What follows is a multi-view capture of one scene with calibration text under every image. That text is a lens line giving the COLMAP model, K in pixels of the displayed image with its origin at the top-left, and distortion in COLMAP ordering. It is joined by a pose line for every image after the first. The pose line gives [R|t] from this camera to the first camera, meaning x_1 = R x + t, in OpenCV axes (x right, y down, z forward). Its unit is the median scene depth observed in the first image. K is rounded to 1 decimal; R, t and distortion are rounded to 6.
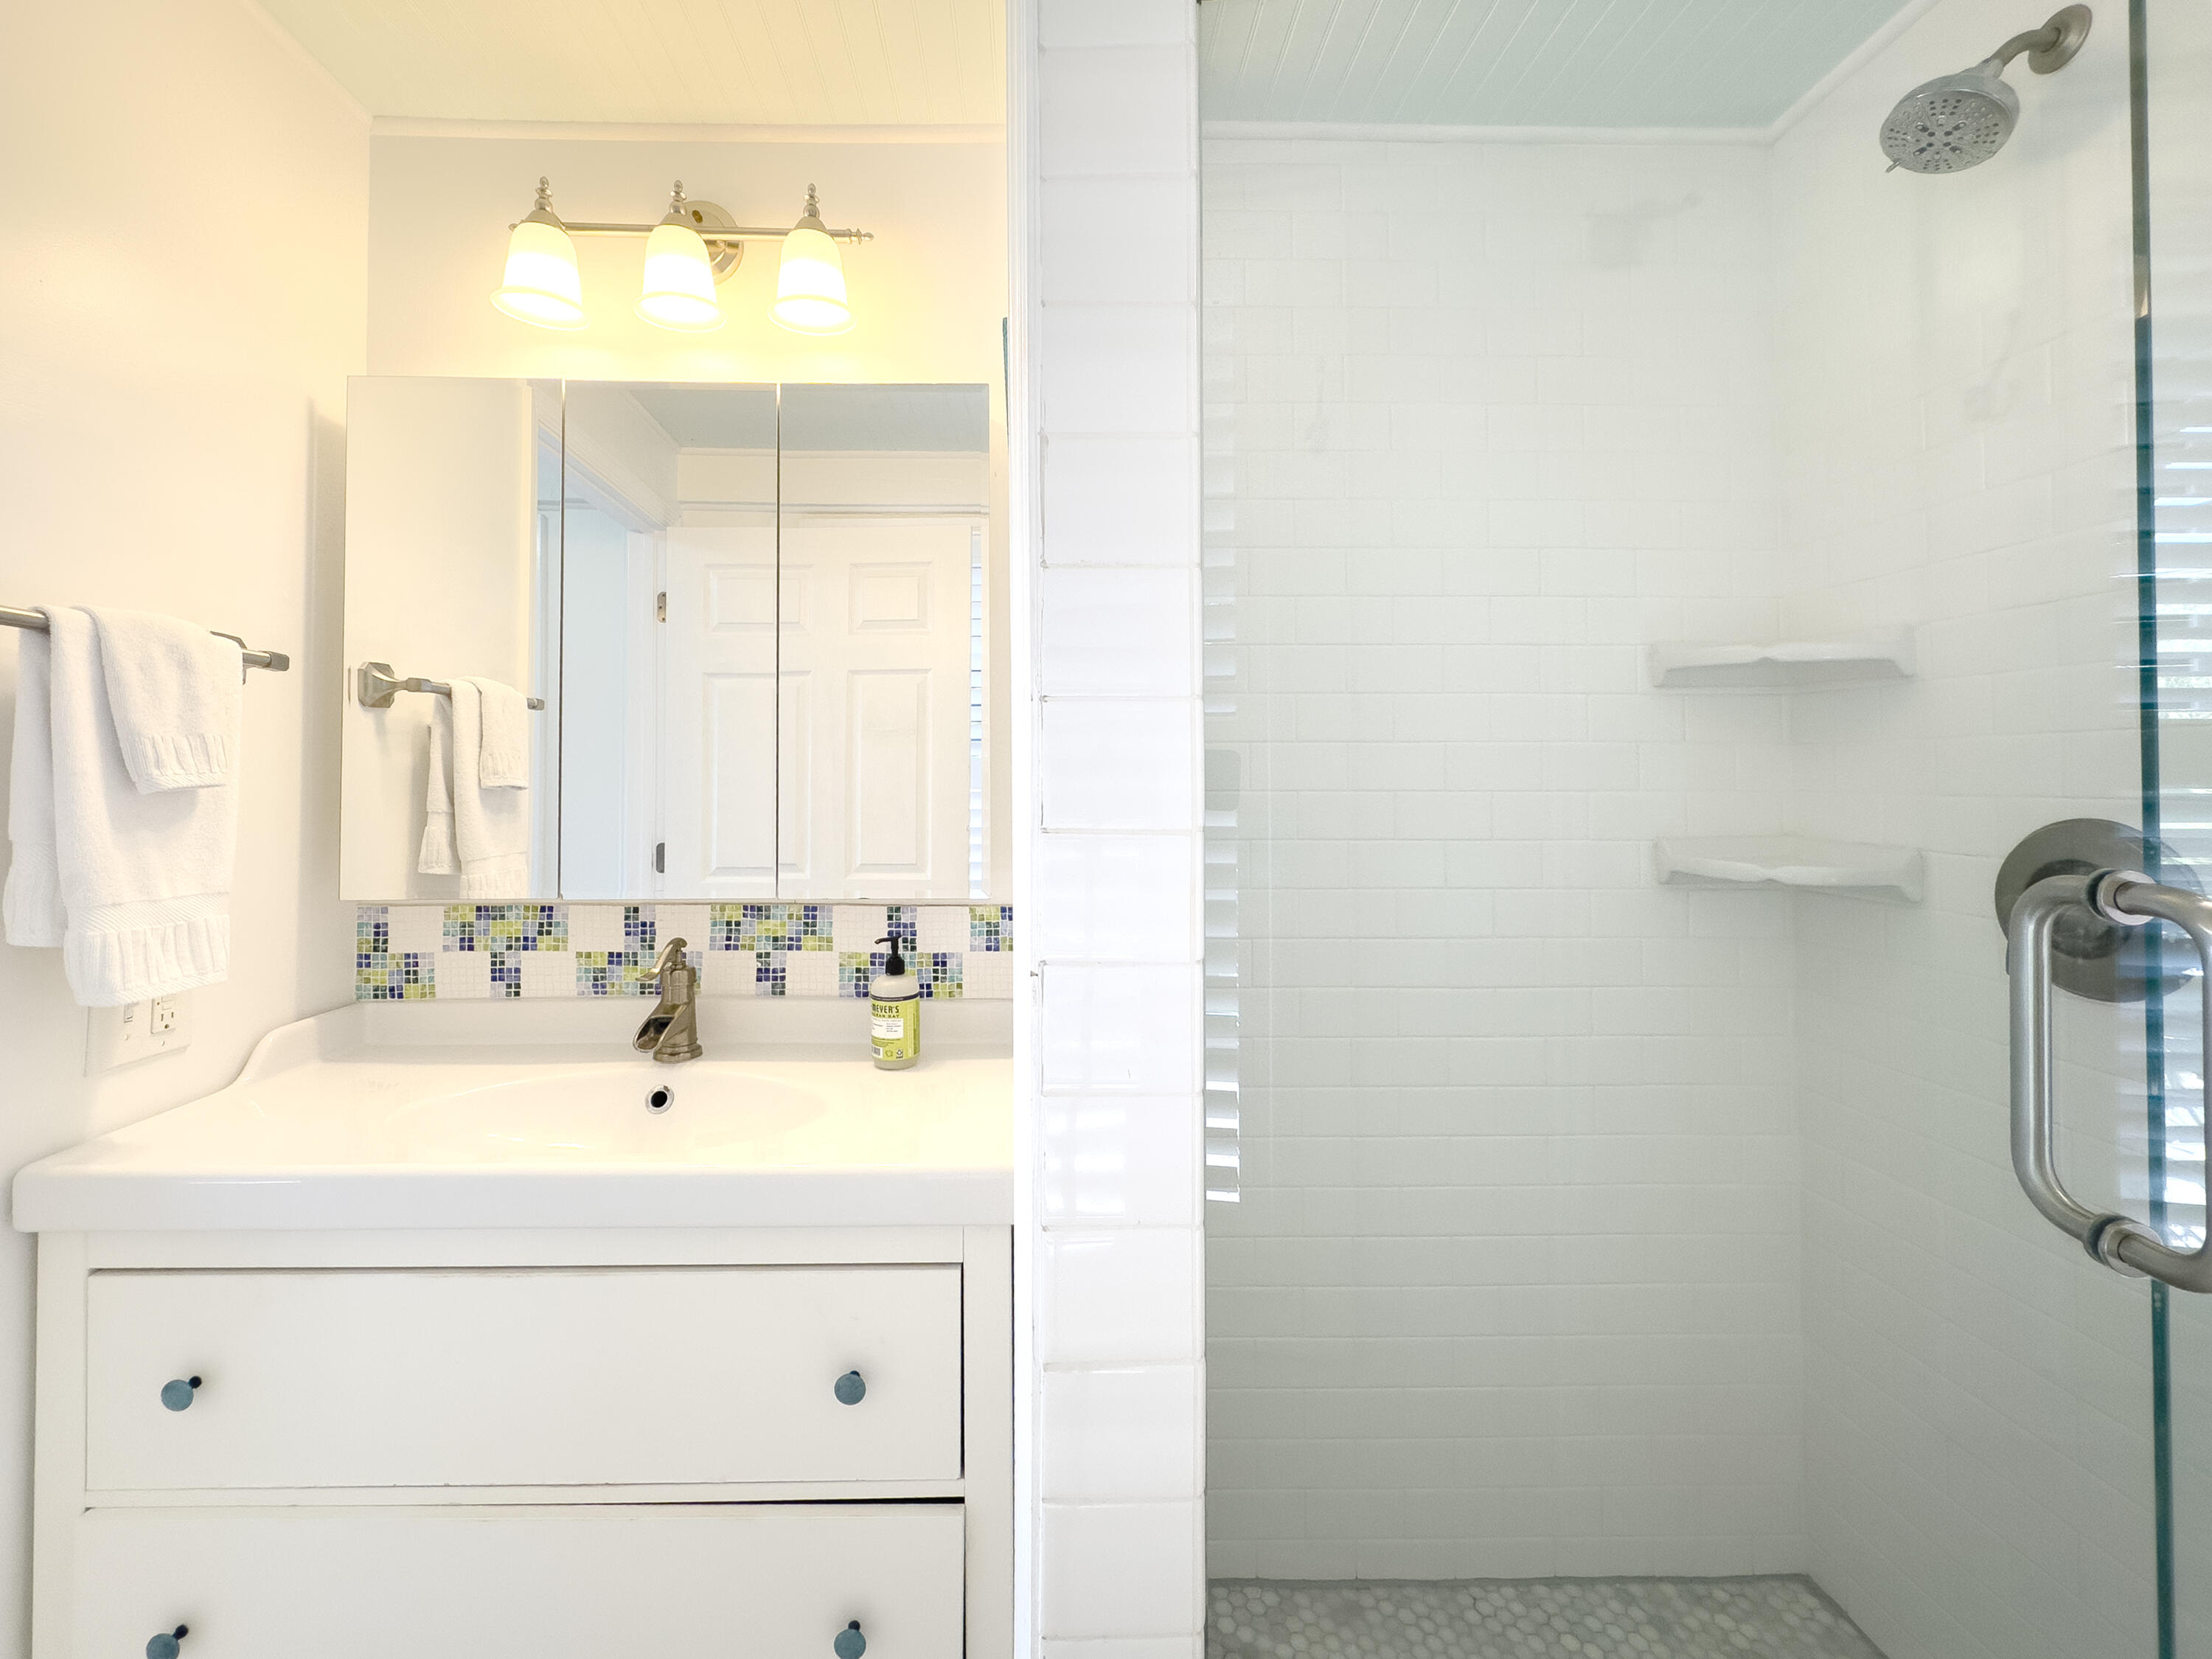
lens RADIAL K [[901.0, 0, 1021.5], [0, 901.0, 754.1], [0, 0, 1]] dist [-0.004141, -0.000087]
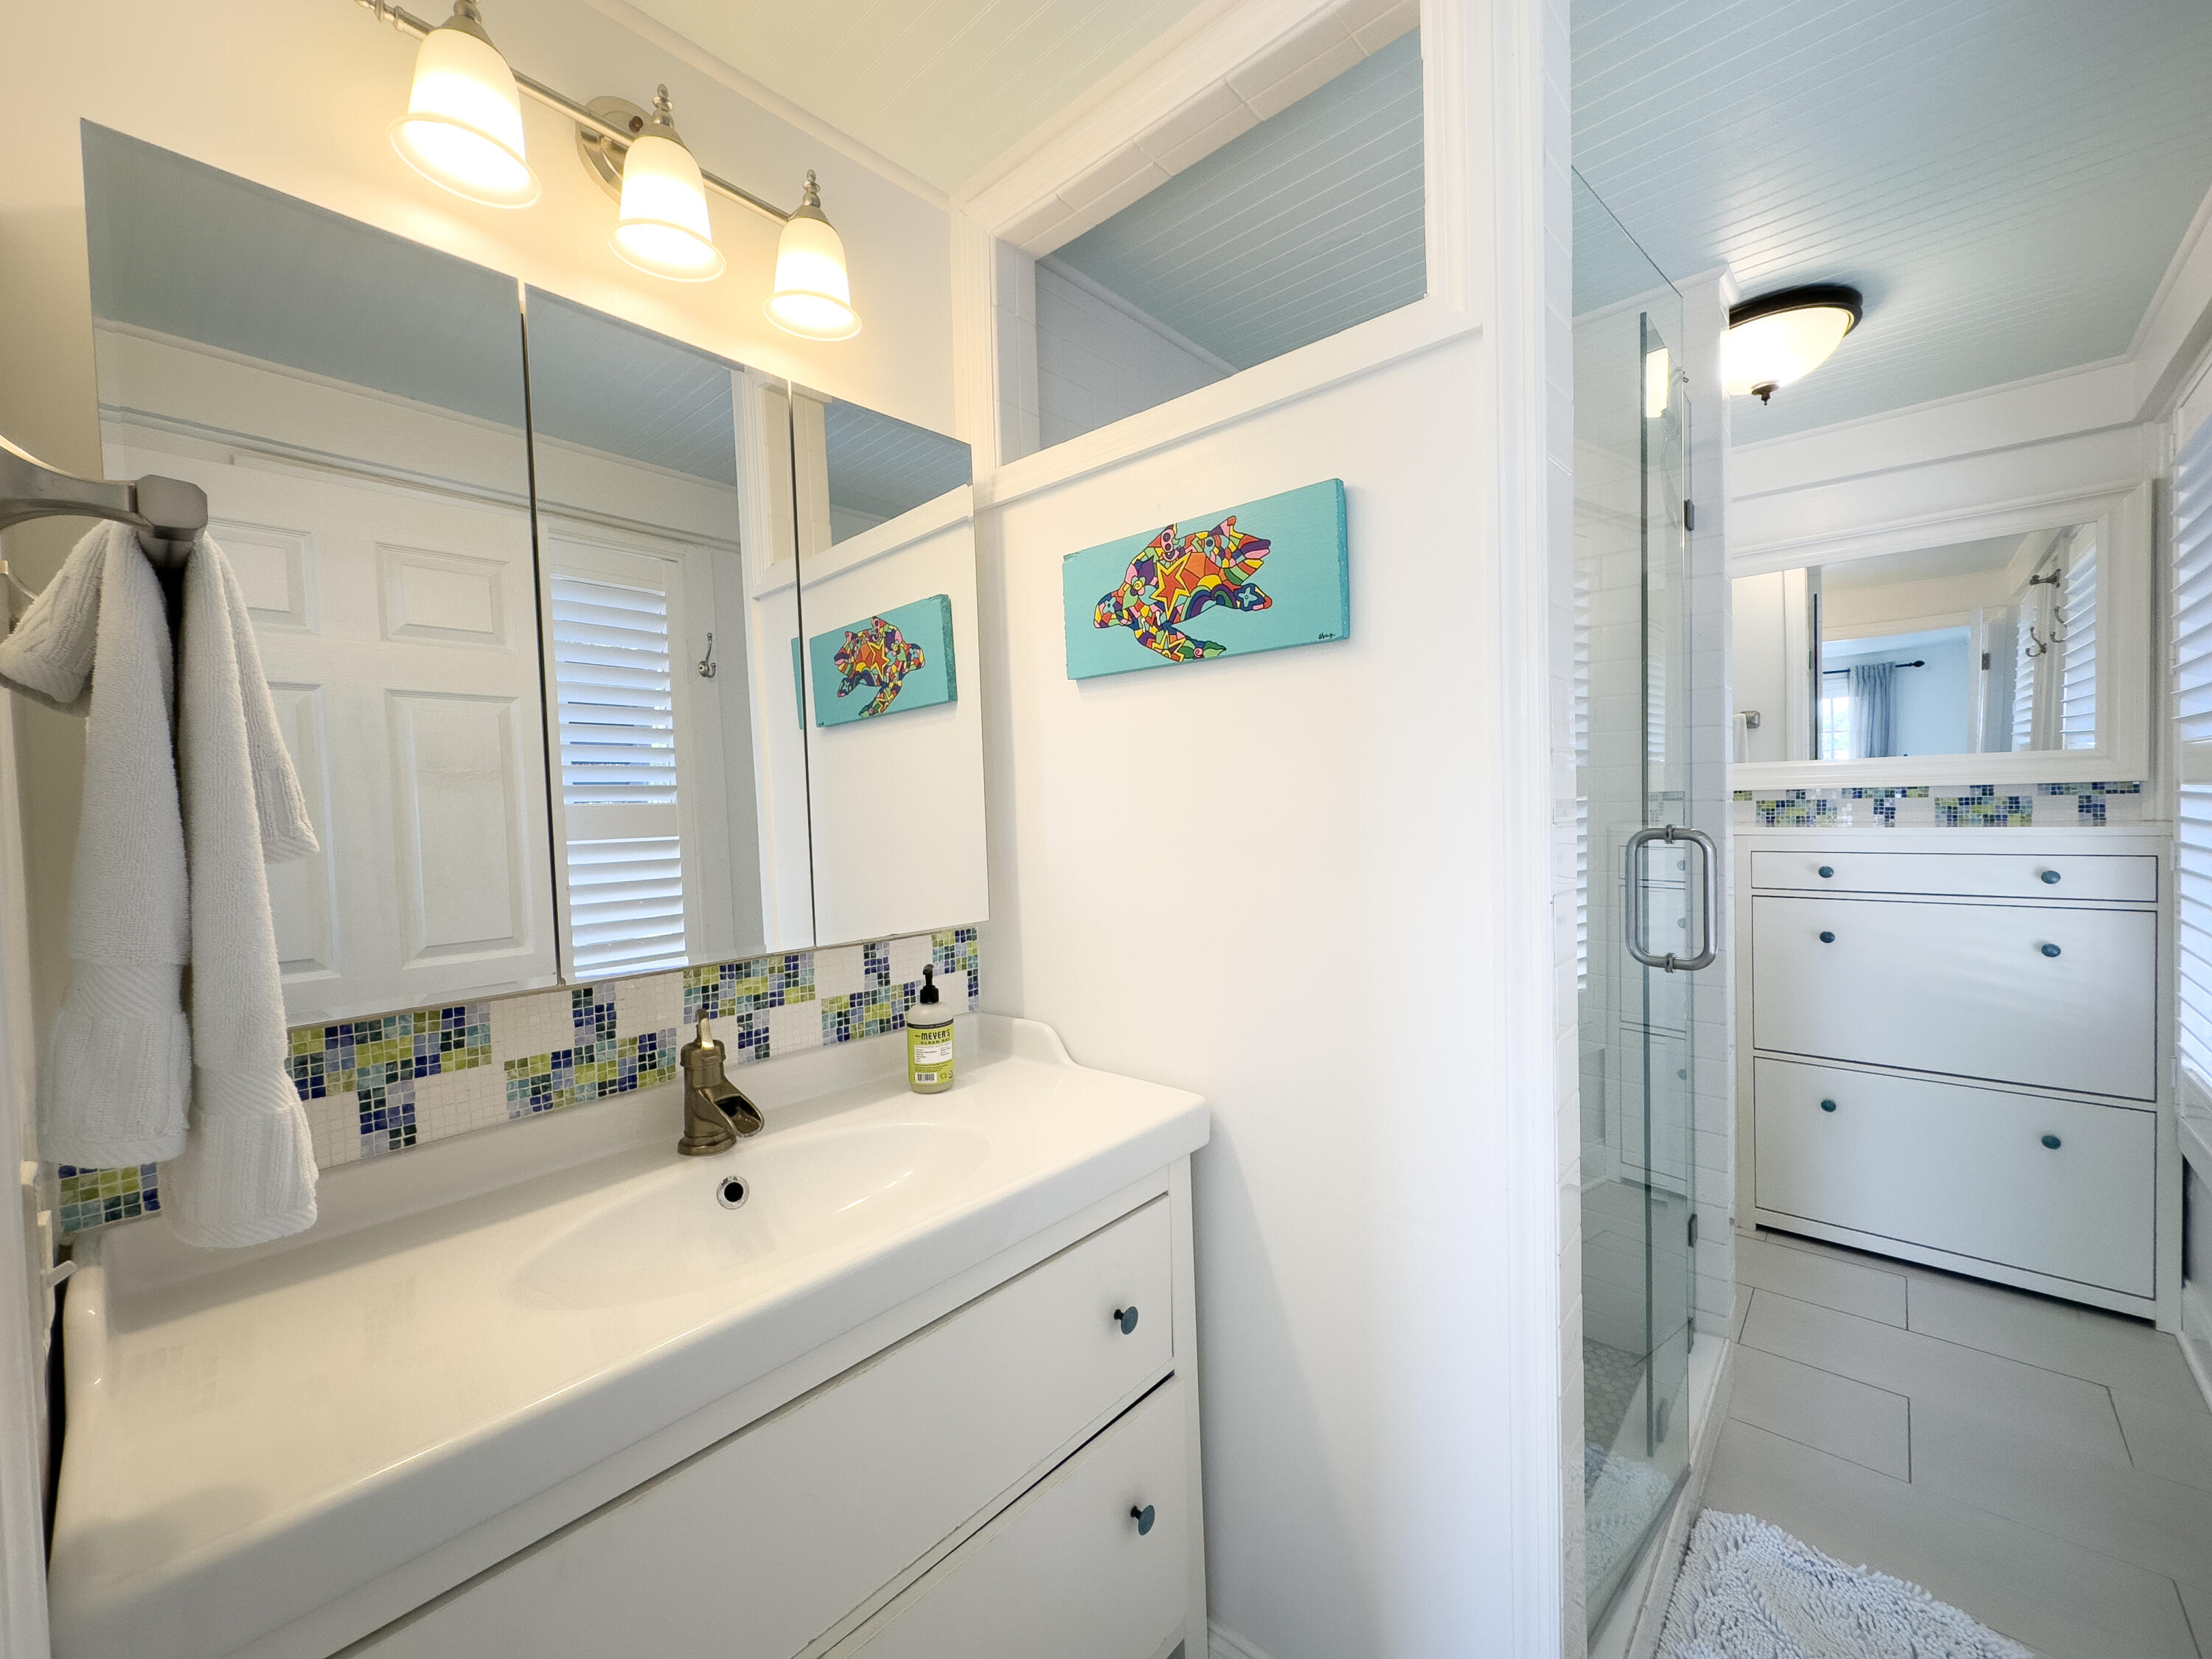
lens RADIAL K [[901.0, 0, 1098.0], [0, 901.0, 833.6], [0, 0, 1]] dist [-0.004141, -0.000087]
pose [[0.679708, -0.044687, 0.732121, -0.694429], [0.020206, 0.998904, 0.042212, 0.010762], [-0.733205, -0.013898, 0.679866, 0.142199]]
